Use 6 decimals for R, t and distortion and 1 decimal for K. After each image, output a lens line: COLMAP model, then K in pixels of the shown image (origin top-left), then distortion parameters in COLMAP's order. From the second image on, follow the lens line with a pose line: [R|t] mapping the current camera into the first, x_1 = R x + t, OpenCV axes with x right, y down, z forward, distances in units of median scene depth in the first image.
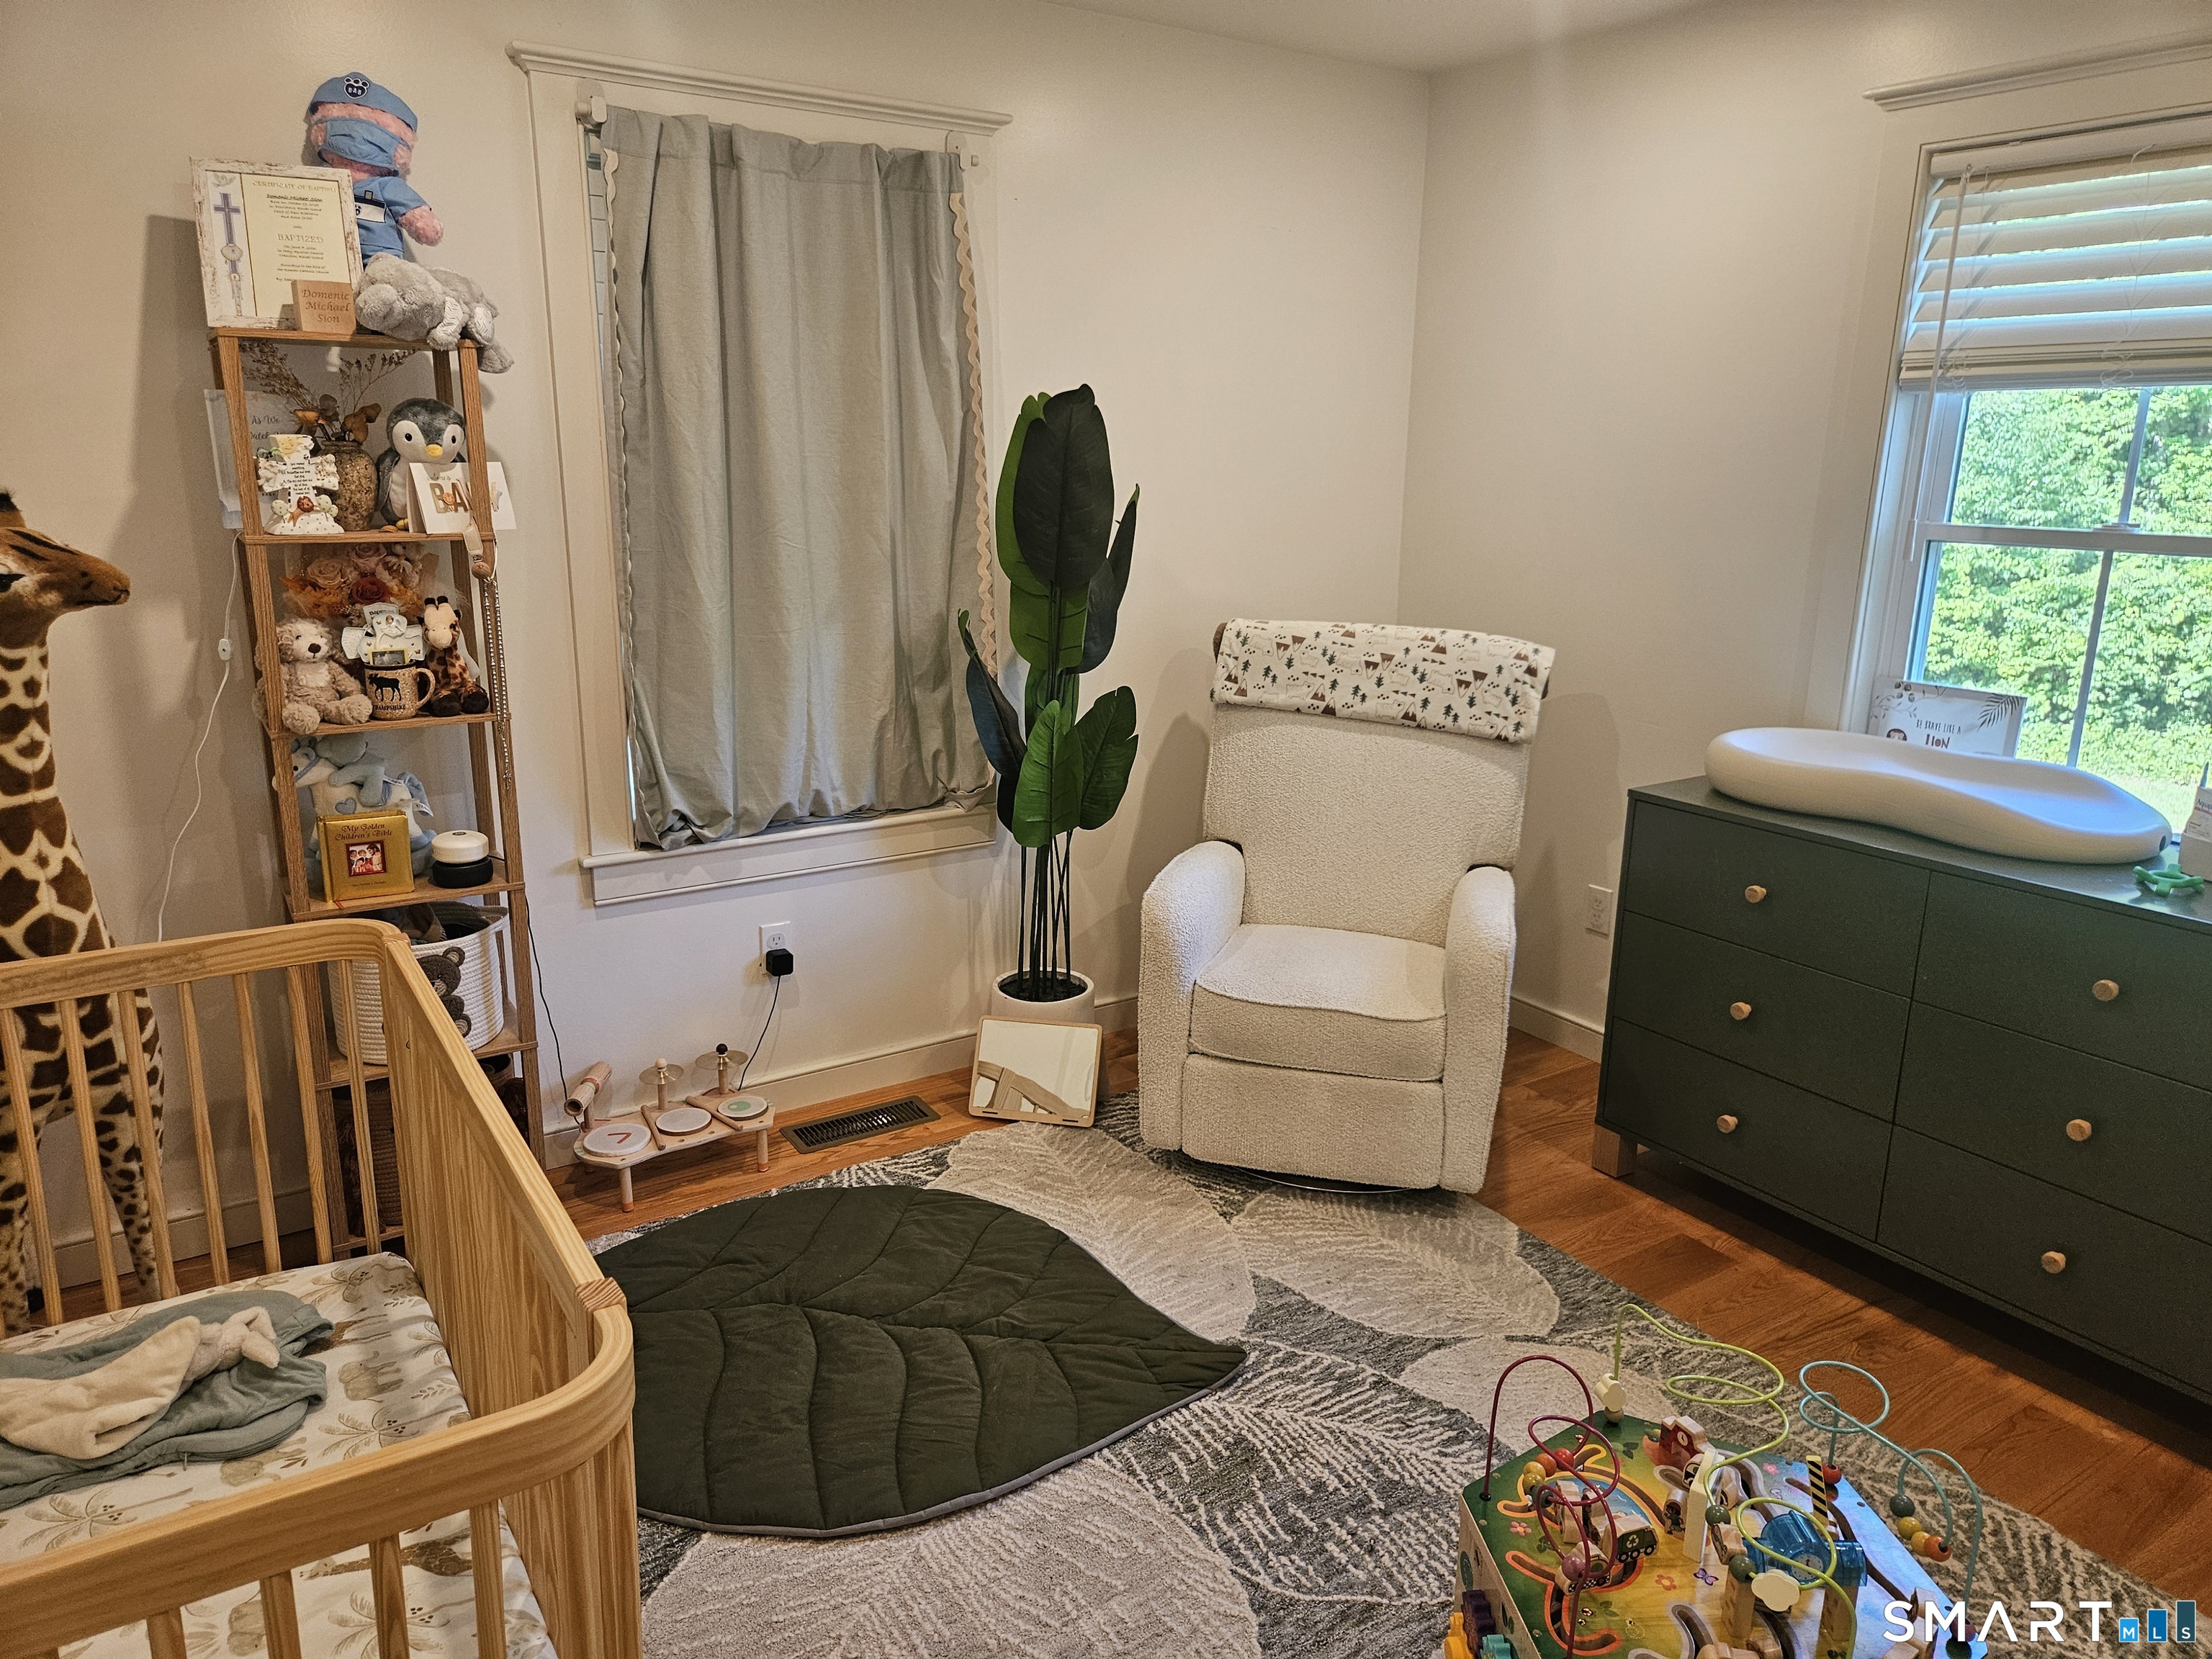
lens RADIAL K [[1479.1, 0, 1104.3], [0, 1479.1, 821.3], [0, 0, 1]] dist [0.043668, -0.002391]
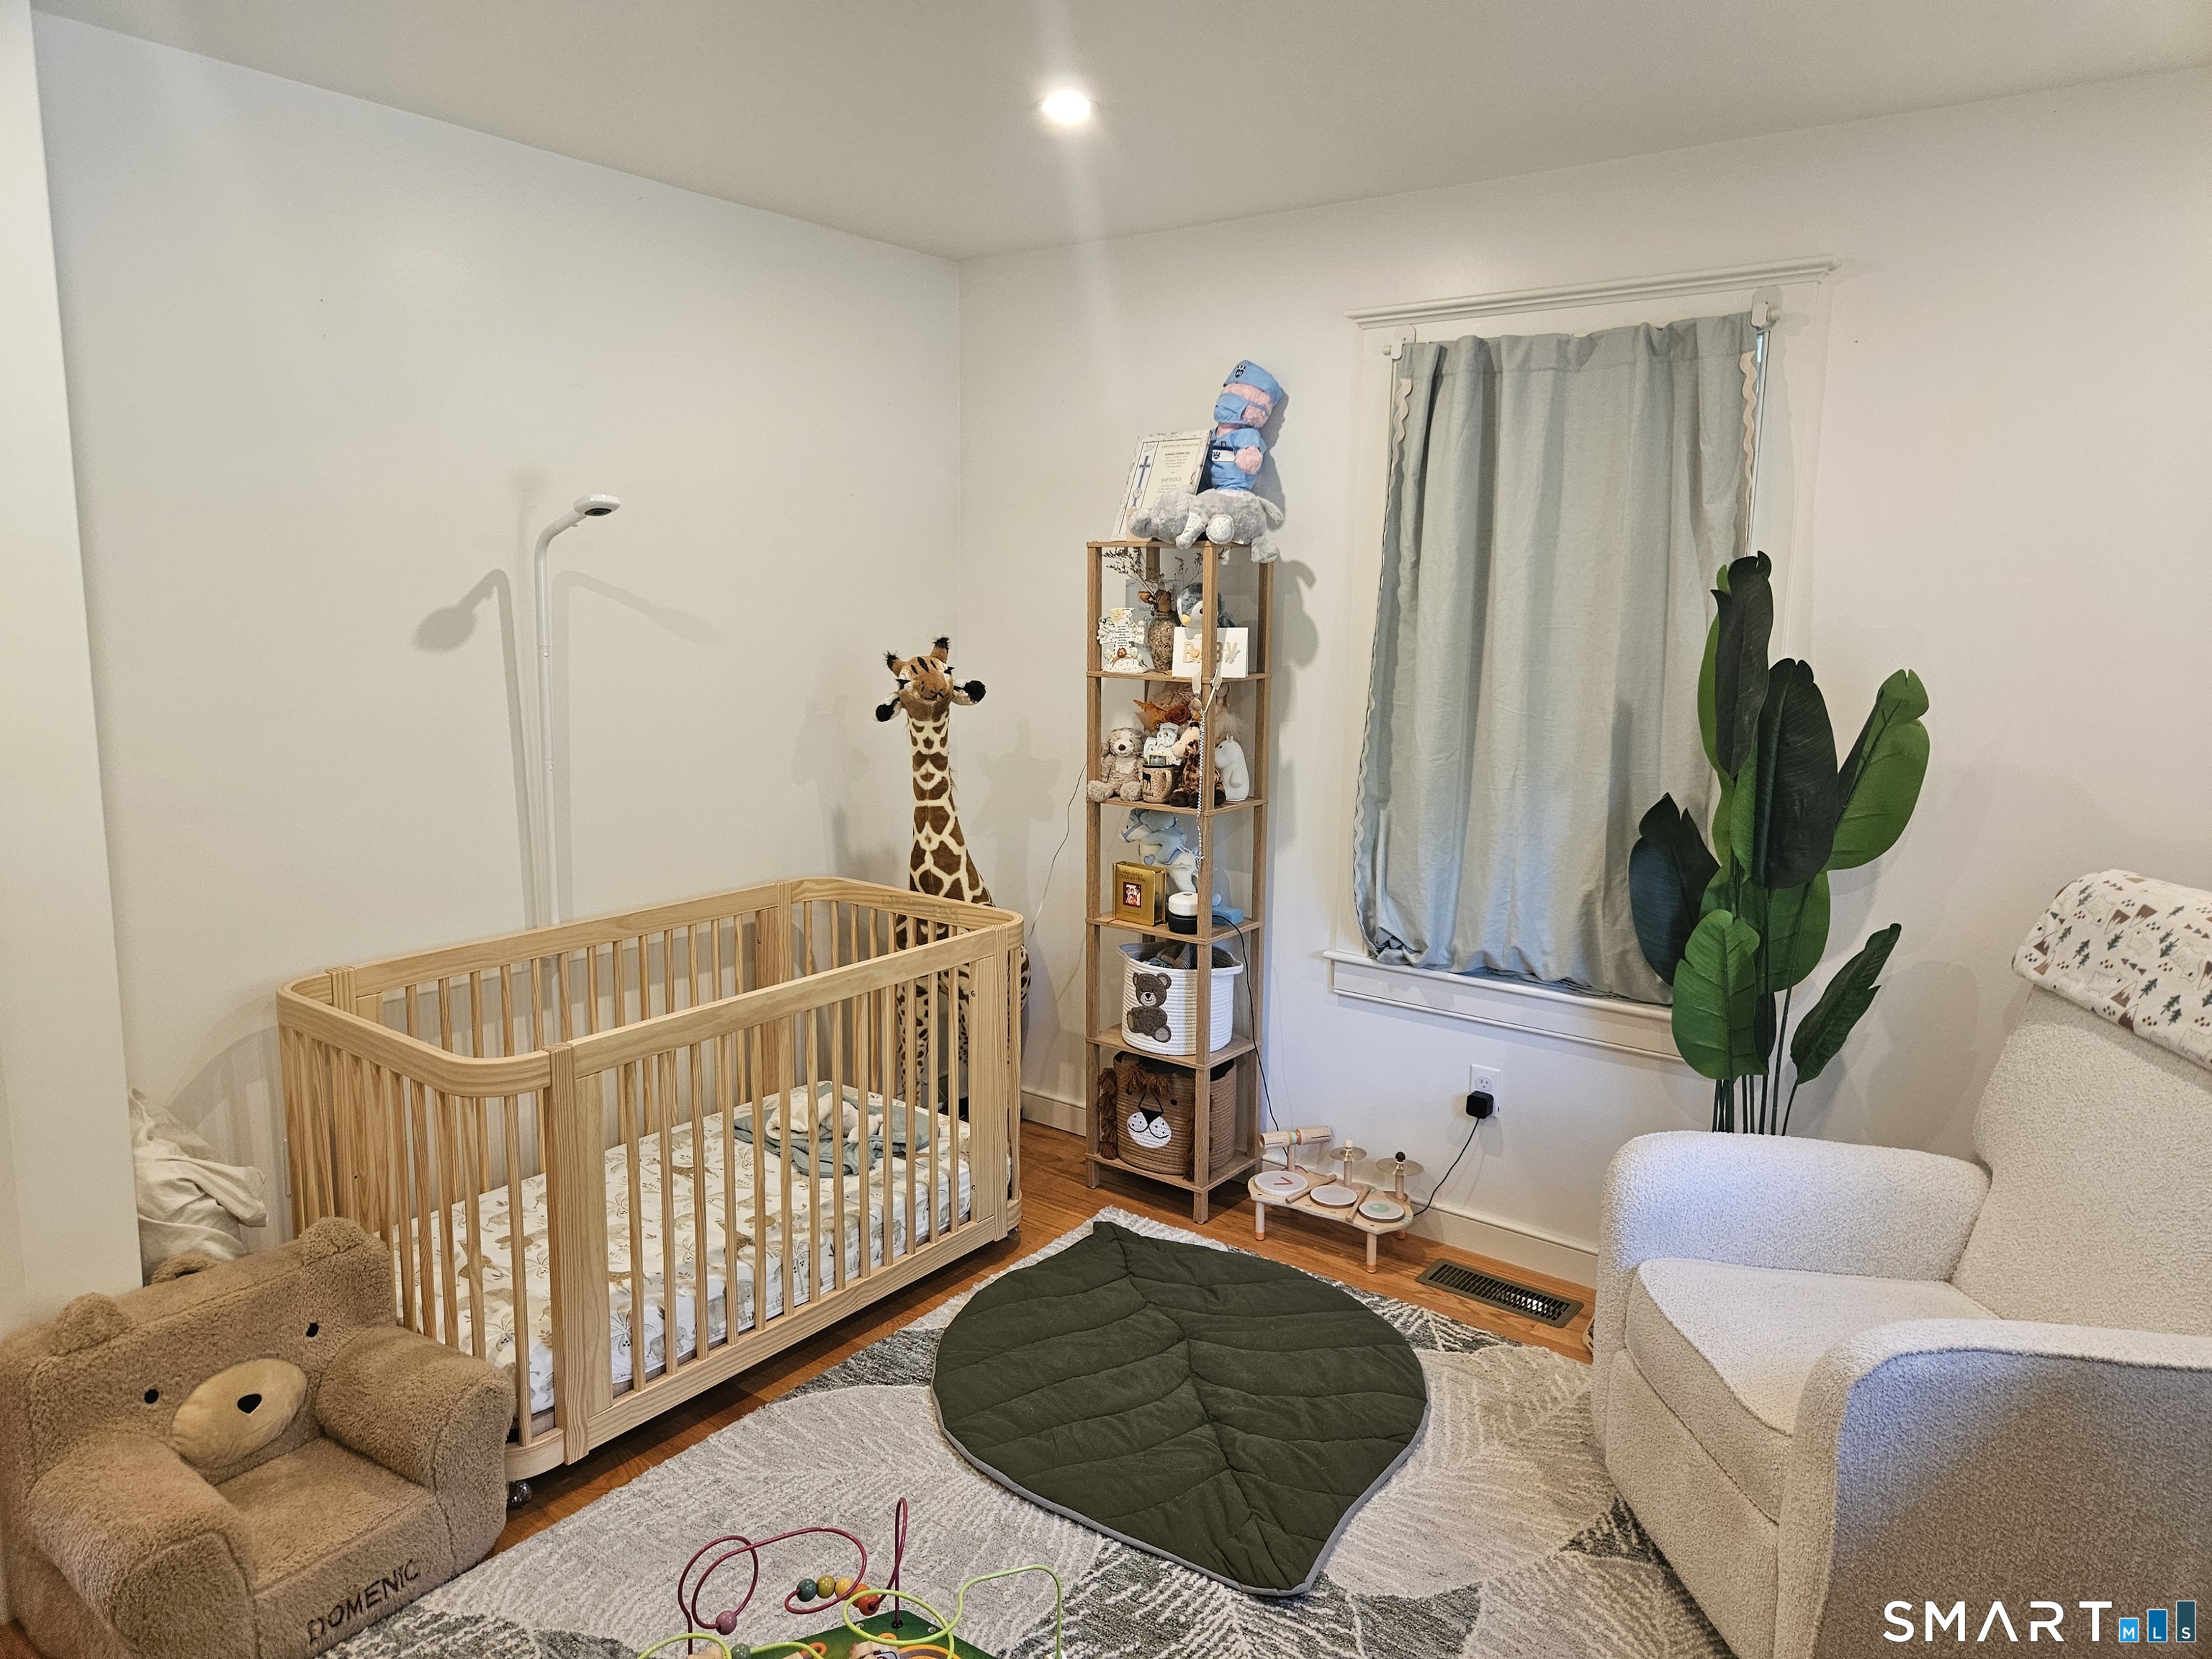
lens RADIAL K [[1479.1, 0, 1104.5], [0, 1479.1, 823.0], [0, 0, 1]] dist [0.043668, -0.002391]
pose [[0.341402, 0.142688, -0.929024, 0.750439], [-0.243222, 0.968155, 0.059318, -0.111317], [0.907903, 0.205708, 0.365235, 0.409123]]
